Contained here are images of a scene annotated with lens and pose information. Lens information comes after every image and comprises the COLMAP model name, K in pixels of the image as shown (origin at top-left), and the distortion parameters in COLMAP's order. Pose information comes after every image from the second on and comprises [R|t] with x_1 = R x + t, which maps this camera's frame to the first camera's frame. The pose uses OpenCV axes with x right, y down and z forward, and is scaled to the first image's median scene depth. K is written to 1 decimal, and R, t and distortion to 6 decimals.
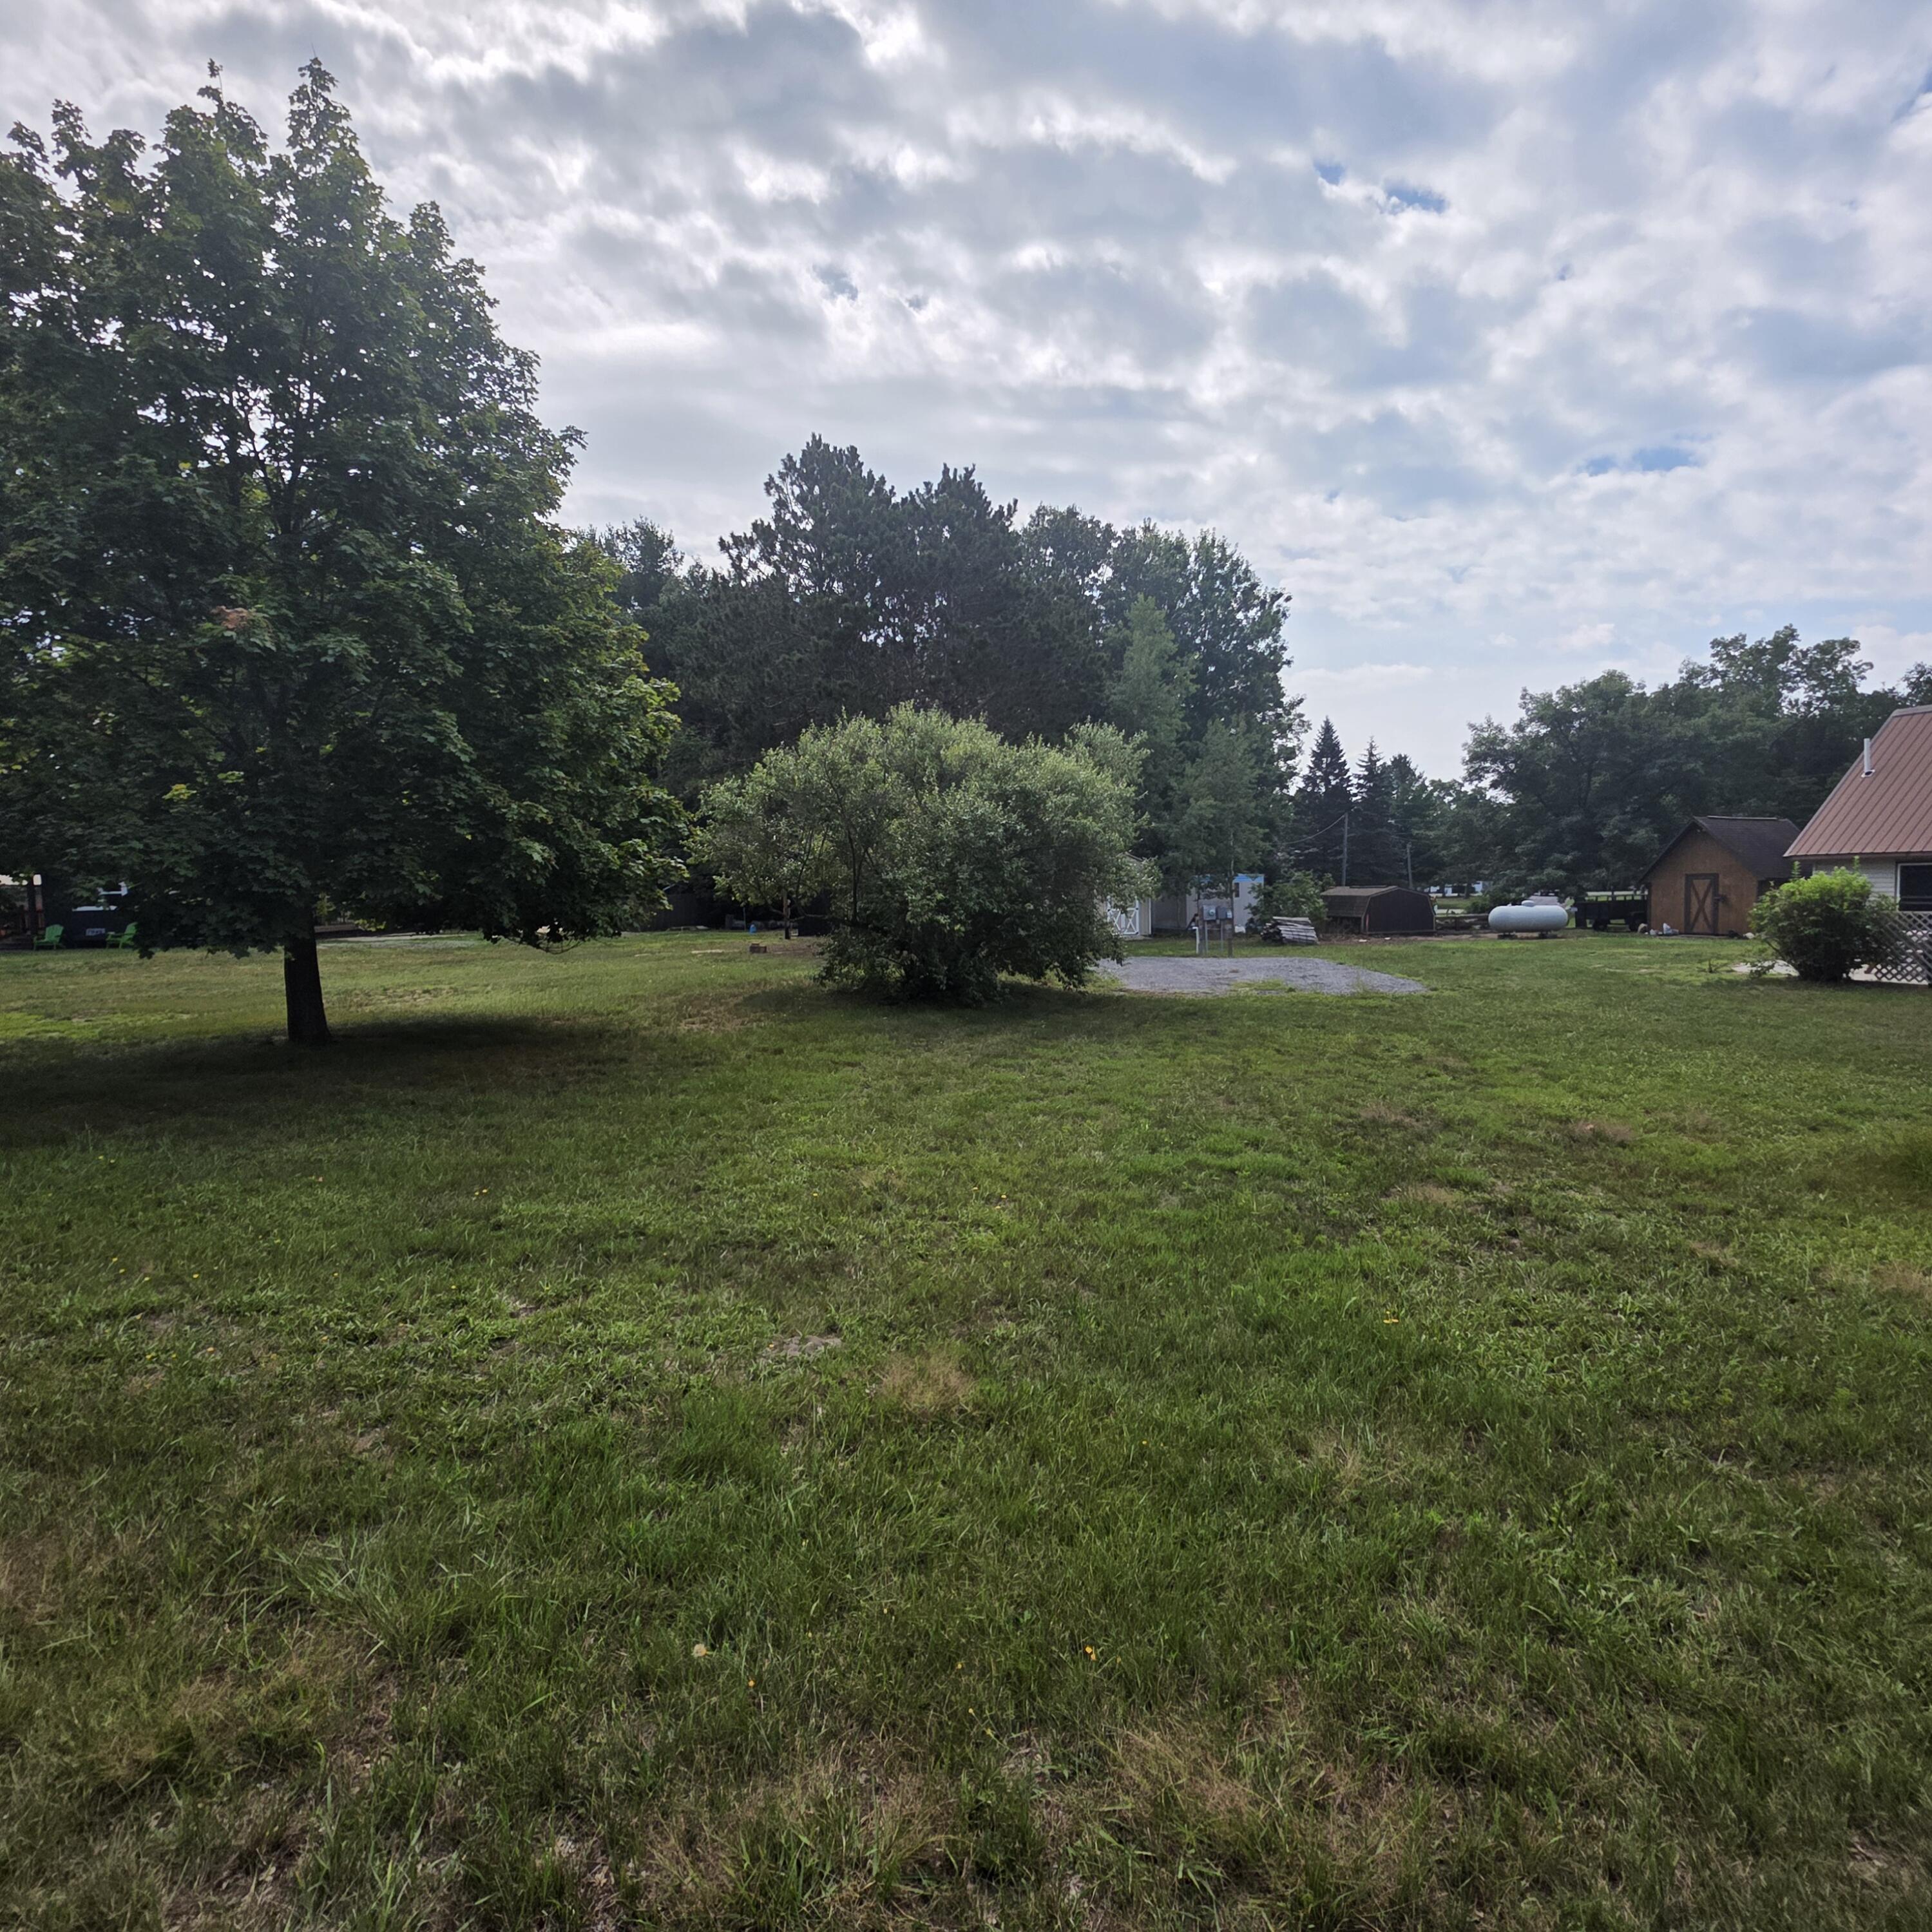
lens RADIAL K [[1005.9, 0, 967.0], [0, 1005.9, 936.7], [0, 0, 1]] dist [0.025383, -0.021547]
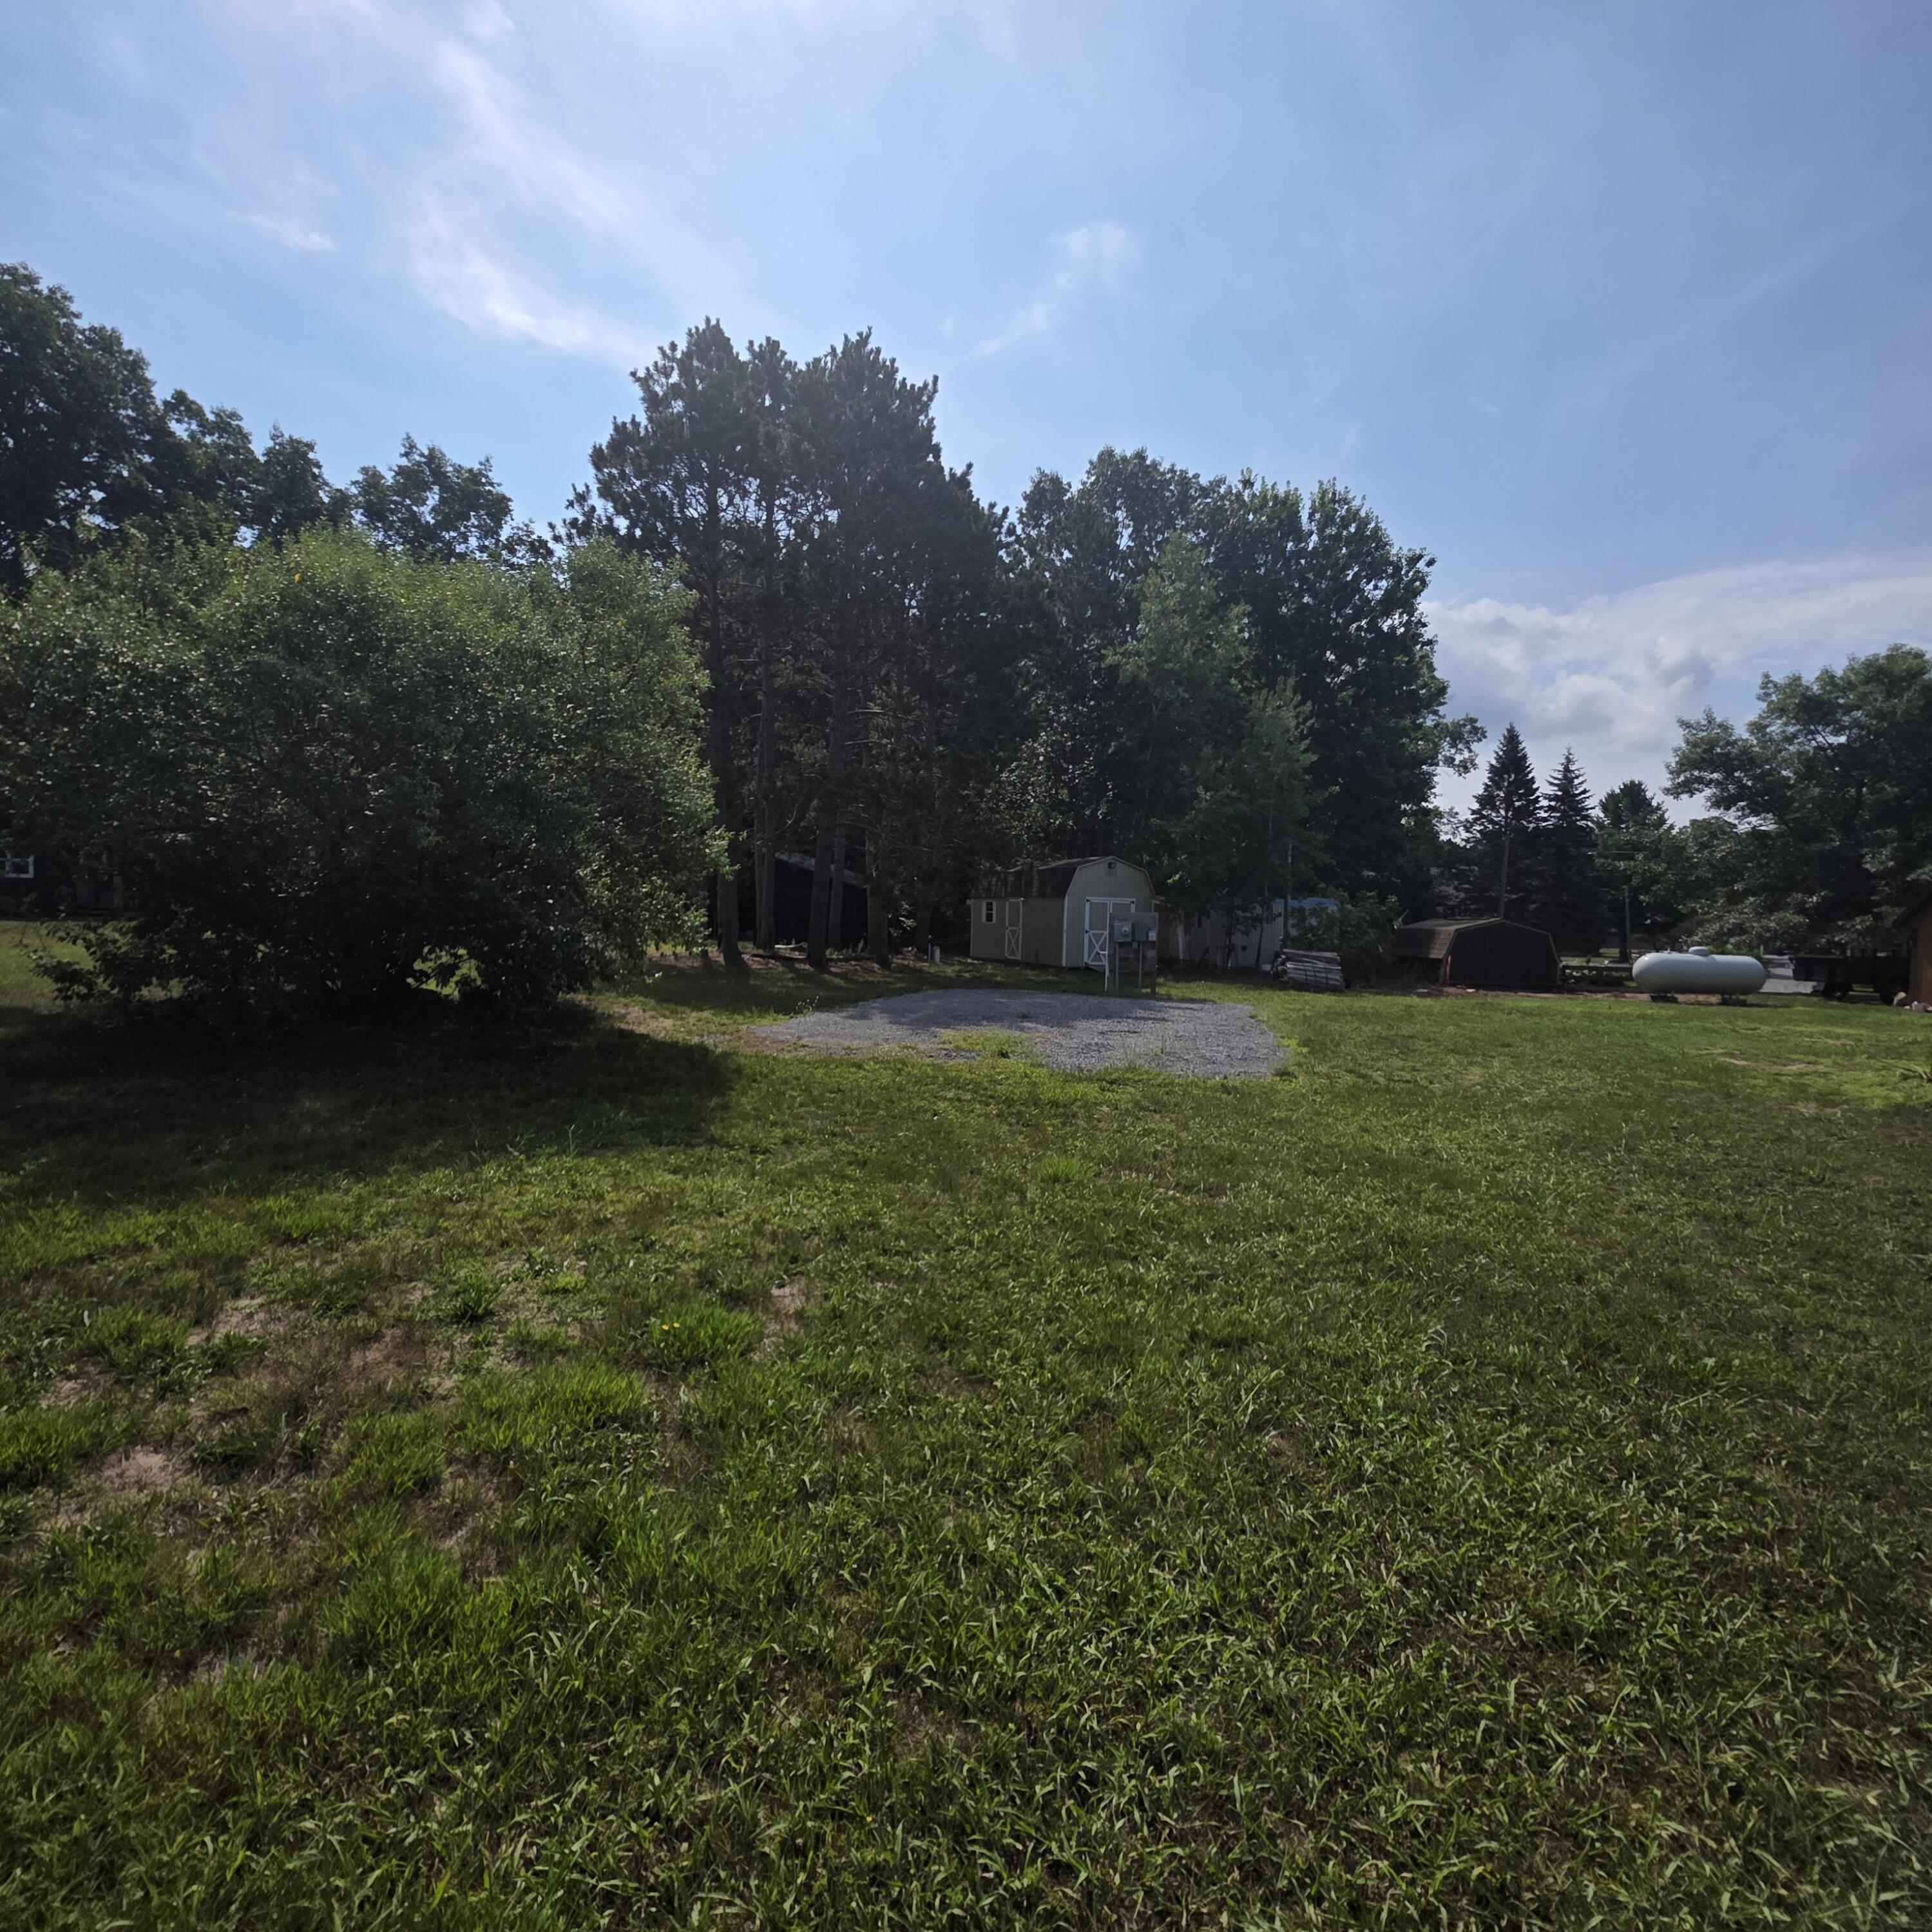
lens RADIAL K [[1018.1, 0, 975.6], [0, 1018.1, 955.7], [0, 0, 1]] dist [0.029126, -0.012398]
pose [[0.980449, 0.050322, -0.190231, 0.135146], [-0.053382, 0.998514, -0.010992, 0.002137], [0.189395, 0.020932, 0.981678, 0.147060]]
